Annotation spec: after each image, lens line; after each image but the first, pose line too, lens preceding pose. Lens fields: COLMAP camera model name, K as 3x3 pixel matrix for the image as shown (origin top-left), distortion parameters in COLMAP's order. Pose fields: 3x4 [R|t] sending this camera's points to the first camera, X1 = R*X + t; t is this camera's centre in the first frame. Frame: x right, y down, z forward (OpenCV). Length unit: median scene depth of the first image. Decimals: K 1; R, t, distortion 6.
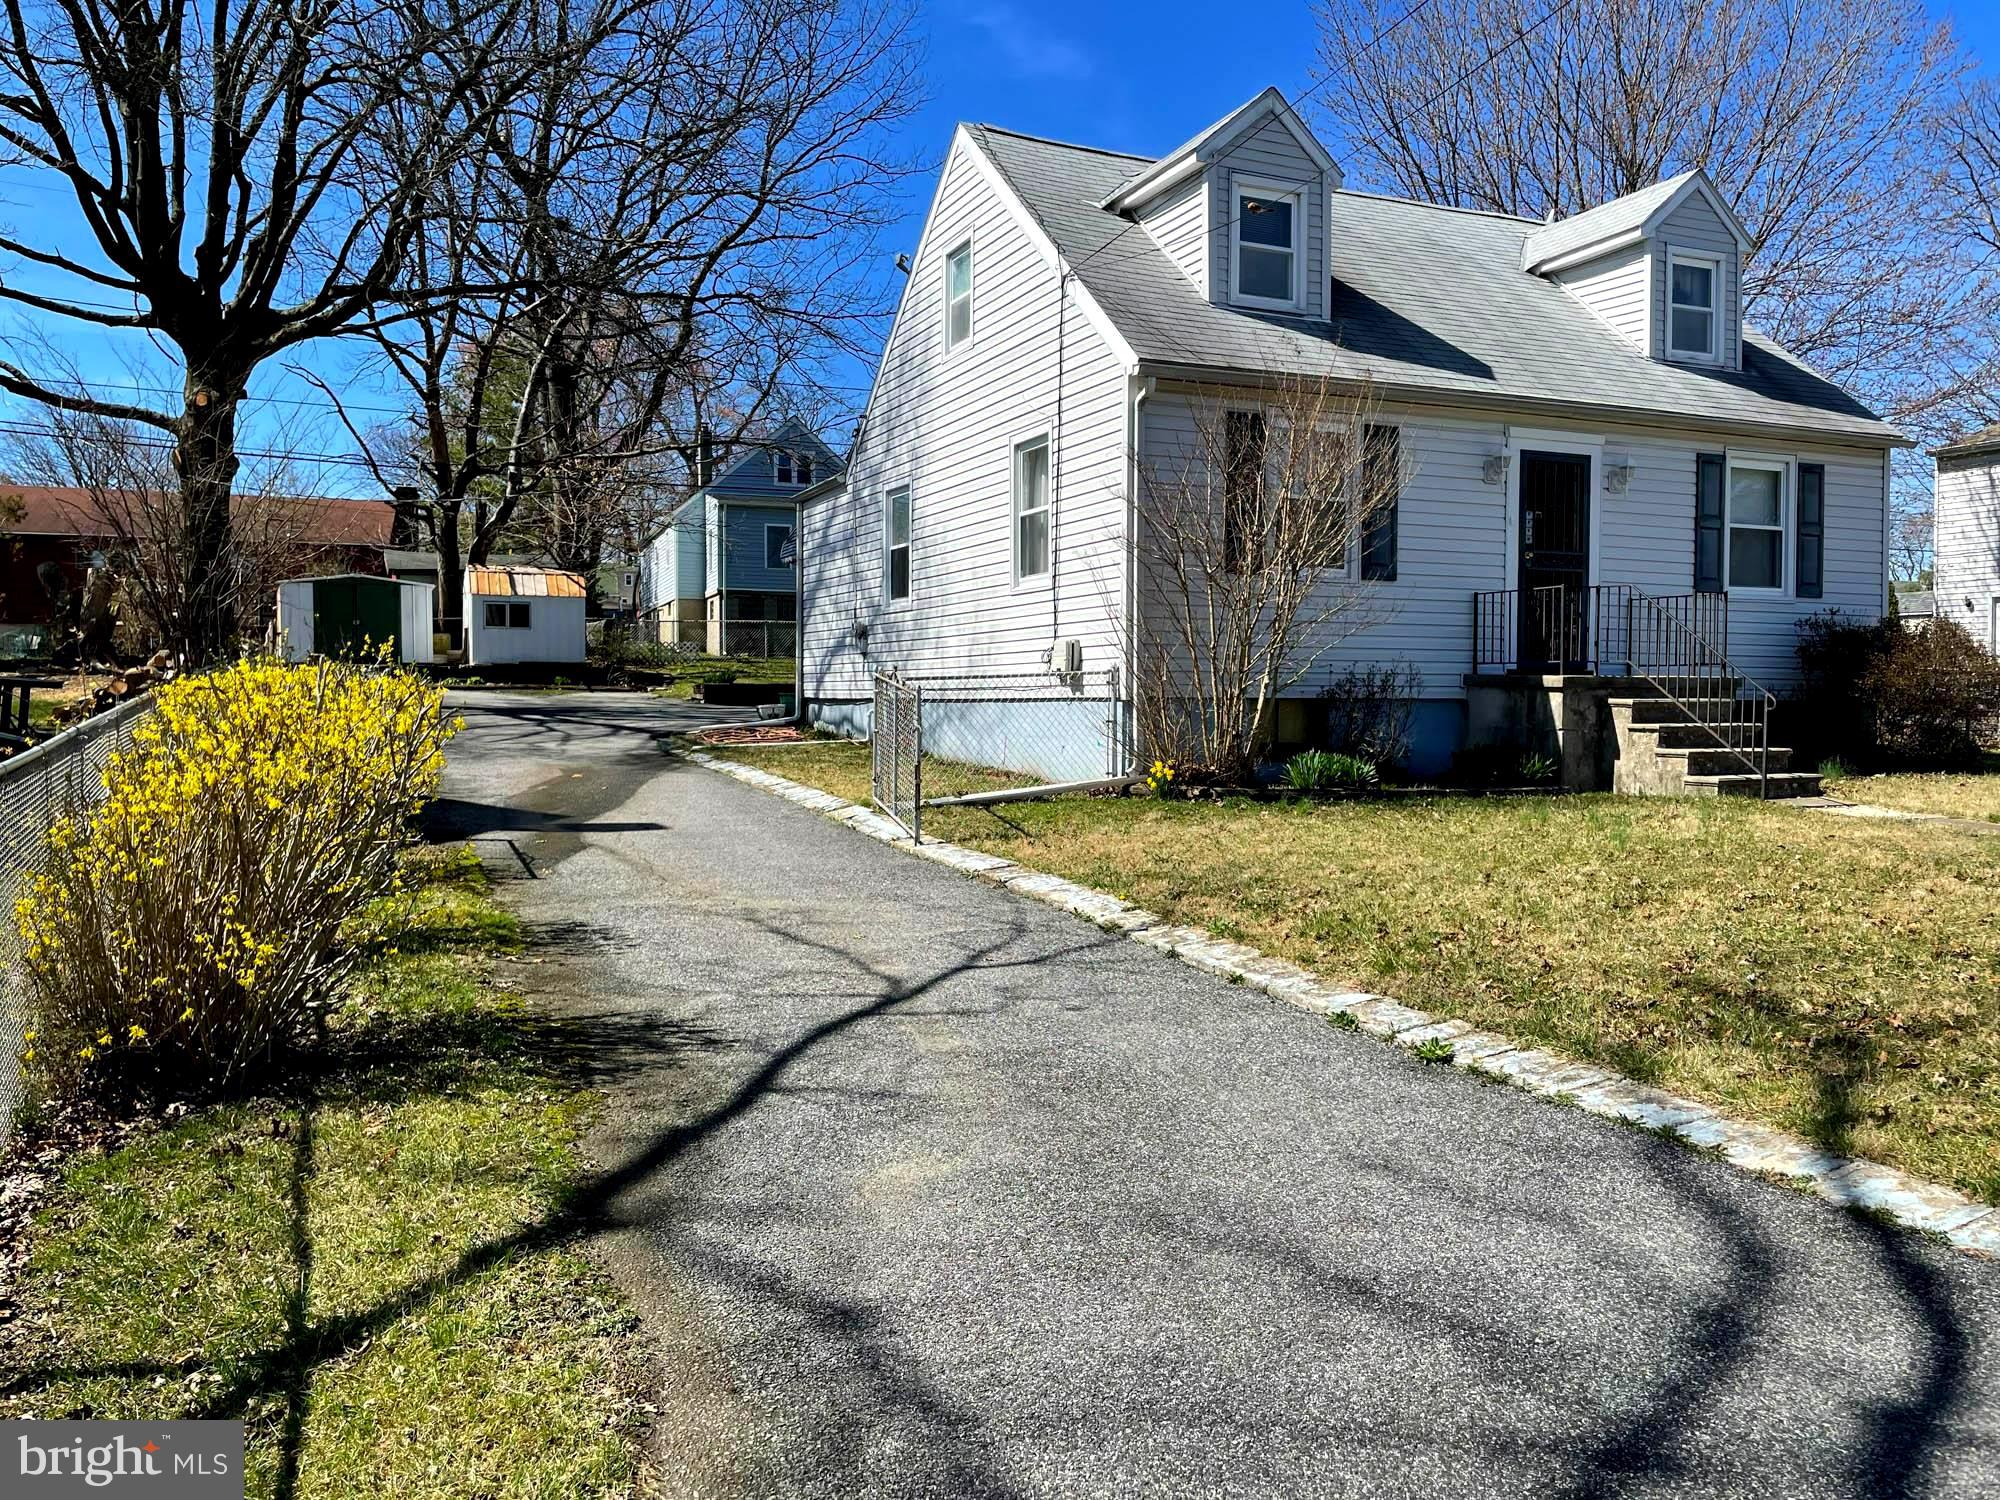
lens RADIAL K [[1526.8, 0, 997.9], [0, 1526.8, 723.8], [0, 0, 1]] dist [0.112795, -0.160483]
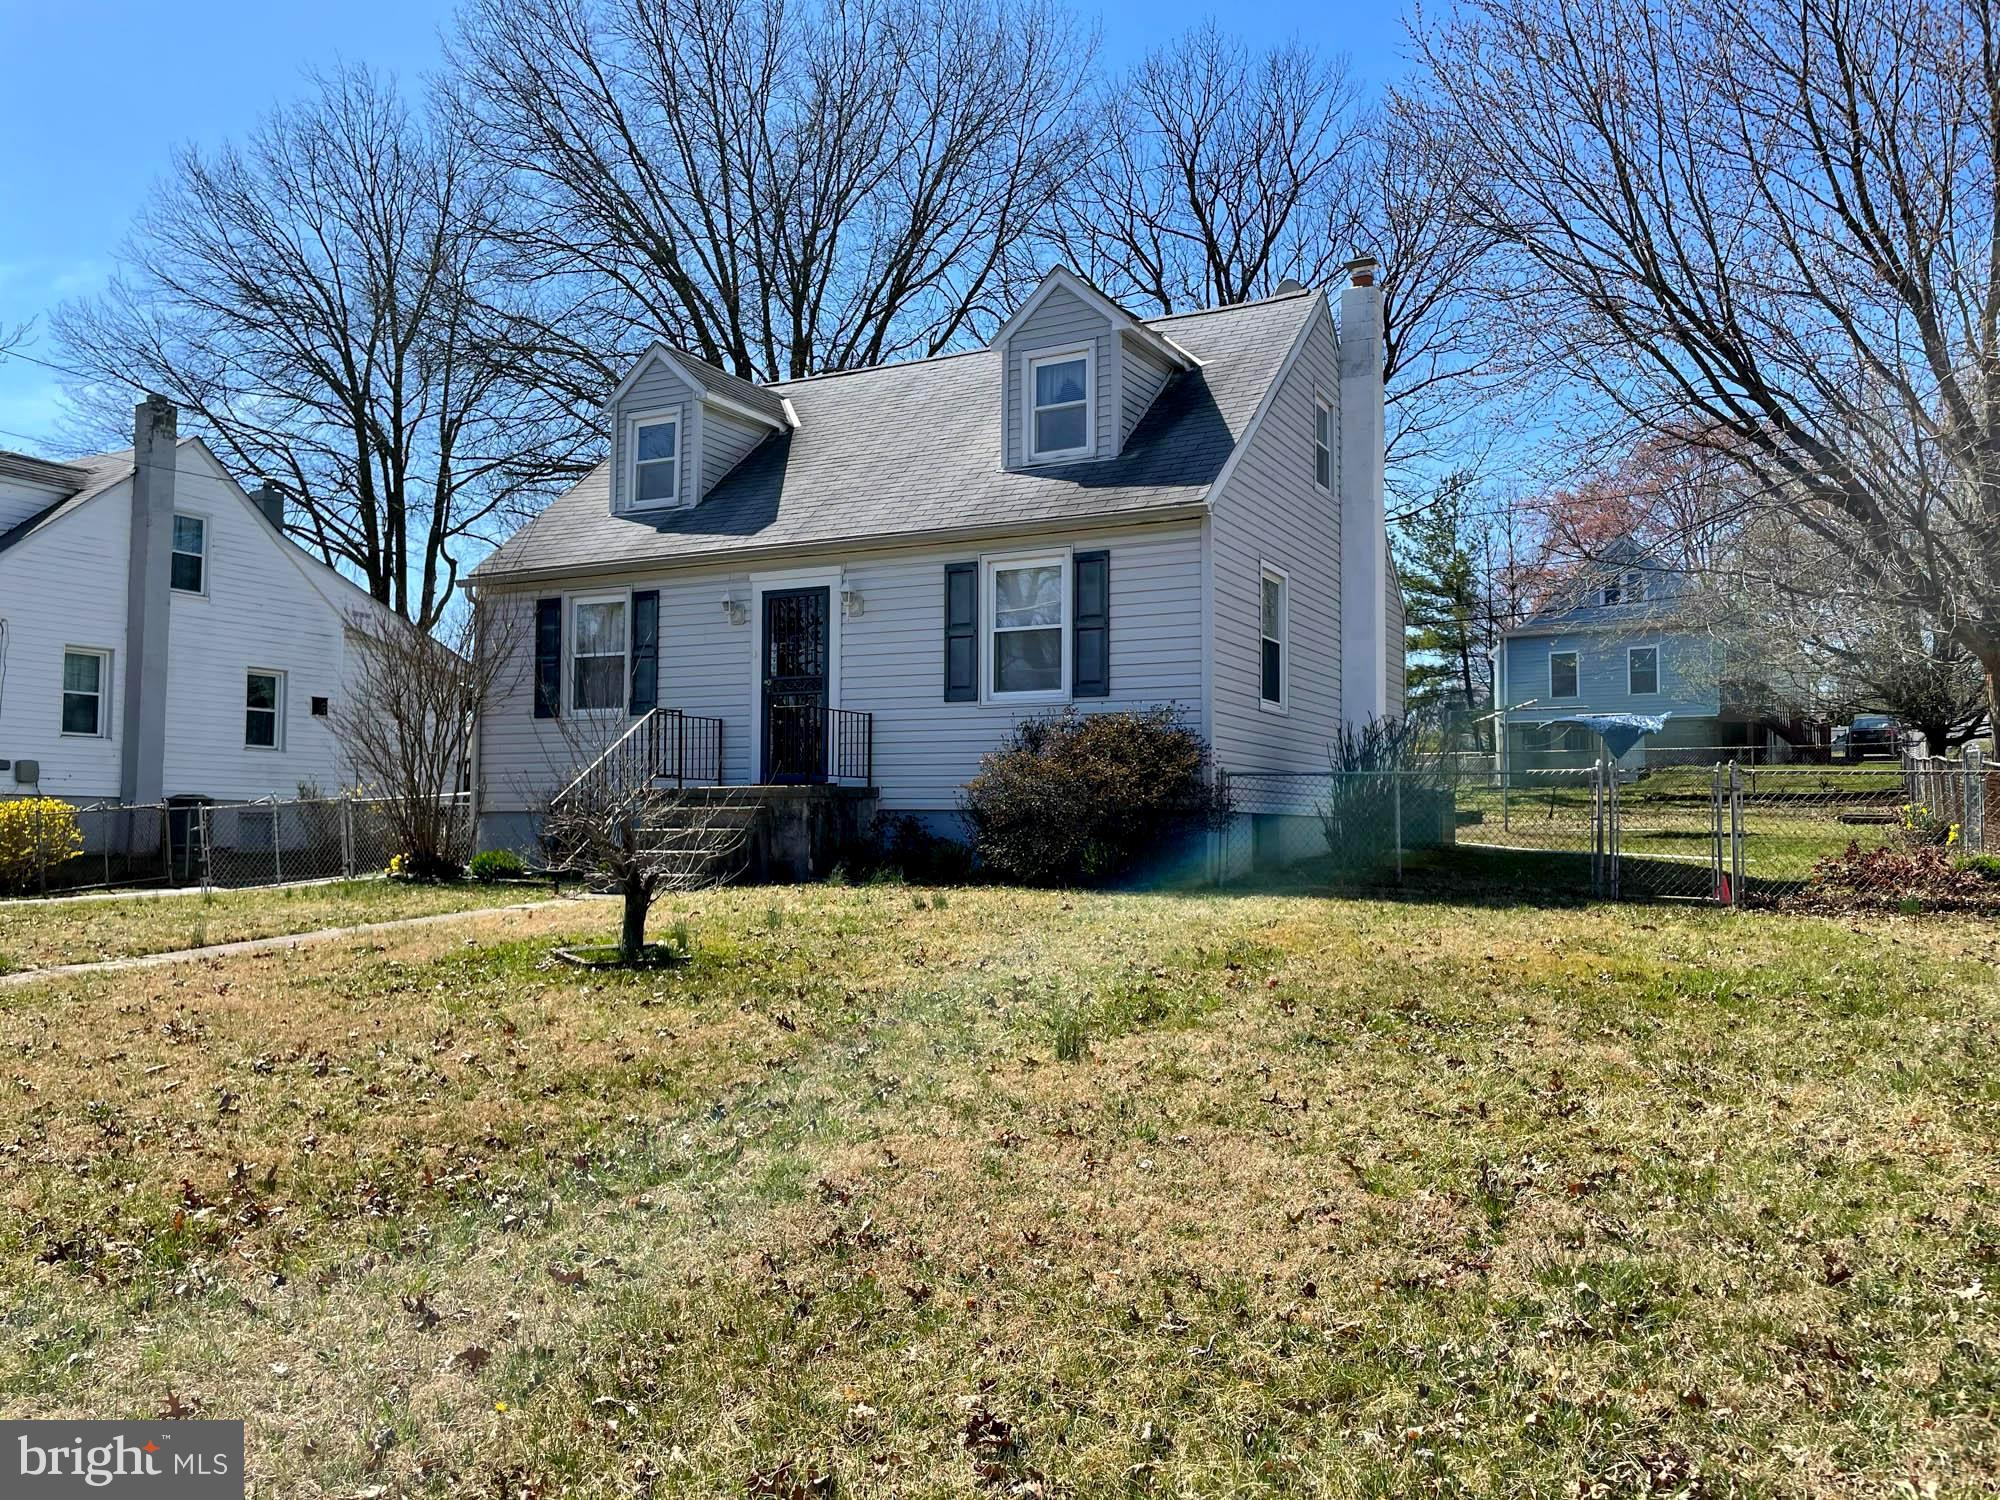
lens RADIAL K [[1526.8, 0, 997.9], [0, 1526.8, 723.8], [0, 0, 1]] dist [0.112795, -0.160483]
pose [[0.608139, -0.044575, -0.792578, 1.301292], [-0.000775, 0.998388, -0.056745, -0.014562], [0.793830, 0.035124, 0.607125, 0.440503]]
